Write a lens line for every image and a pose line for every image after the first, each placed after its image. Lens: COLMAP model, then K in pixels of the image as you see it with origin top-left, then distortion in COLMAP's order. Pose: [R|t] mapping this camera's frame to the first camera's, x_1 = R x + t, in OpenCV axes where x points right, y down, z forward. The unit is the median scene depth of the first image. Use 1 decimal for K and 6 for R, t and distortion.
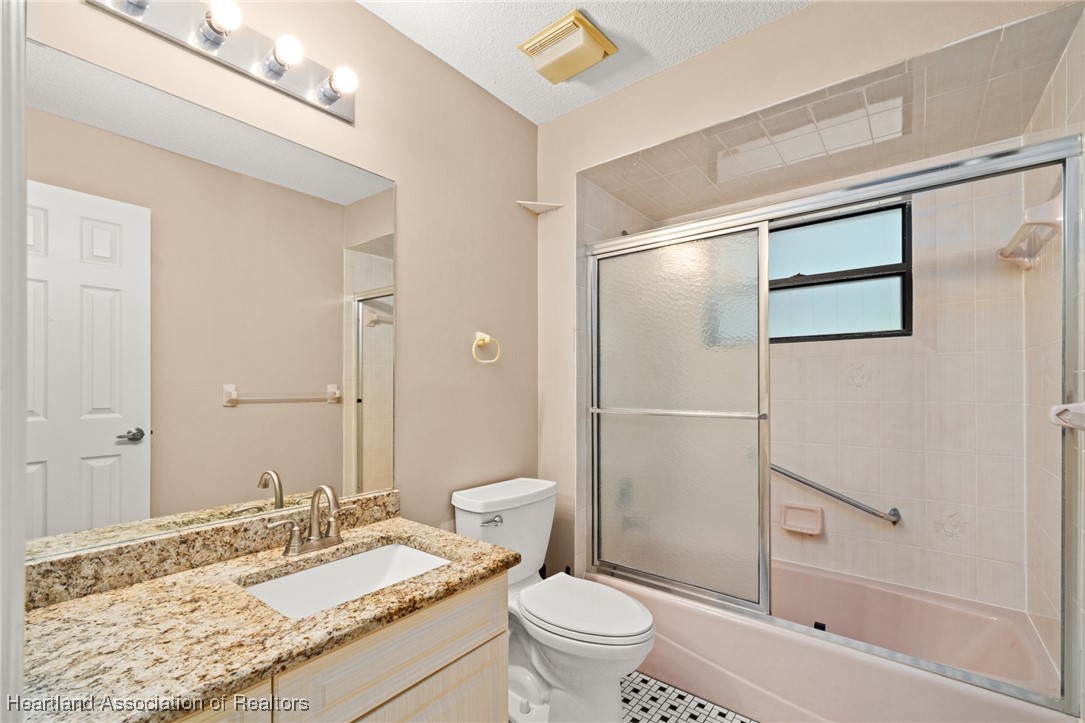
lens RADIAL K [[478.5, 0, 539.5], [0, 478.5, 384.6], [0, 0, 1]] dist [0.013132, 0.000071]
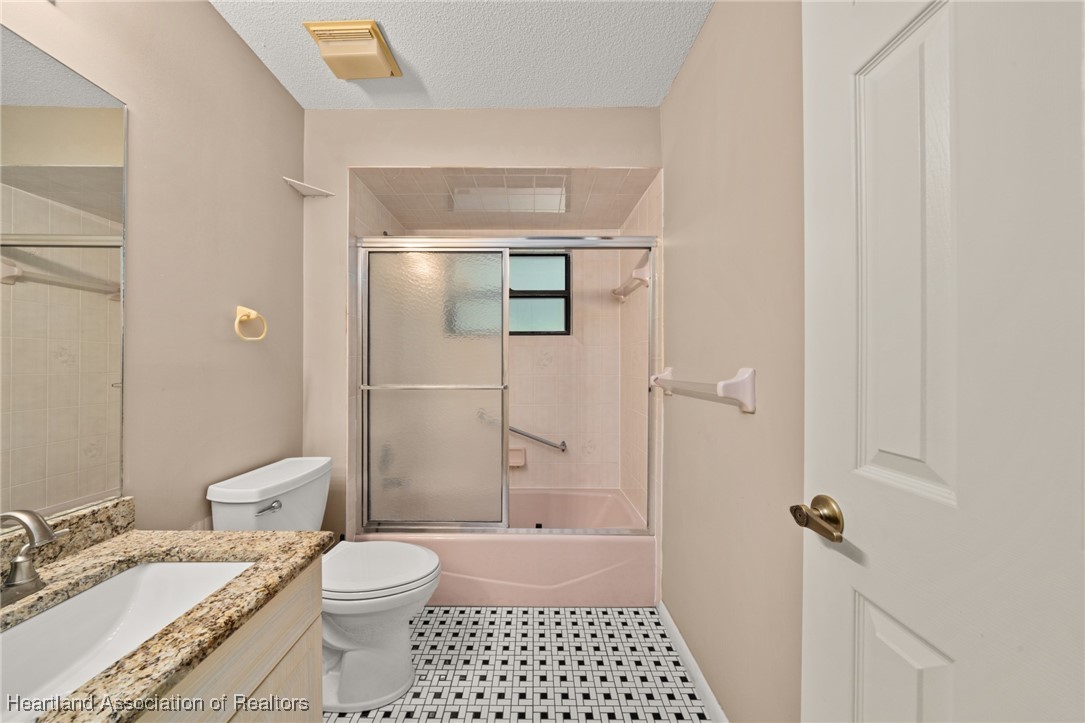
lens RADIAL K [[374.5, 0, 537.7], [0, 374.5, 365.6], [0, 0, 1]] dist [0.000371, 0.000232]
pose [[0.781616, 0.001458, 0.623759, -0.148749], [-0.002172, 0.999998, 0.000385, 0.002608], [-0.623757, -0.001656, 0.781617, 0.094624]]
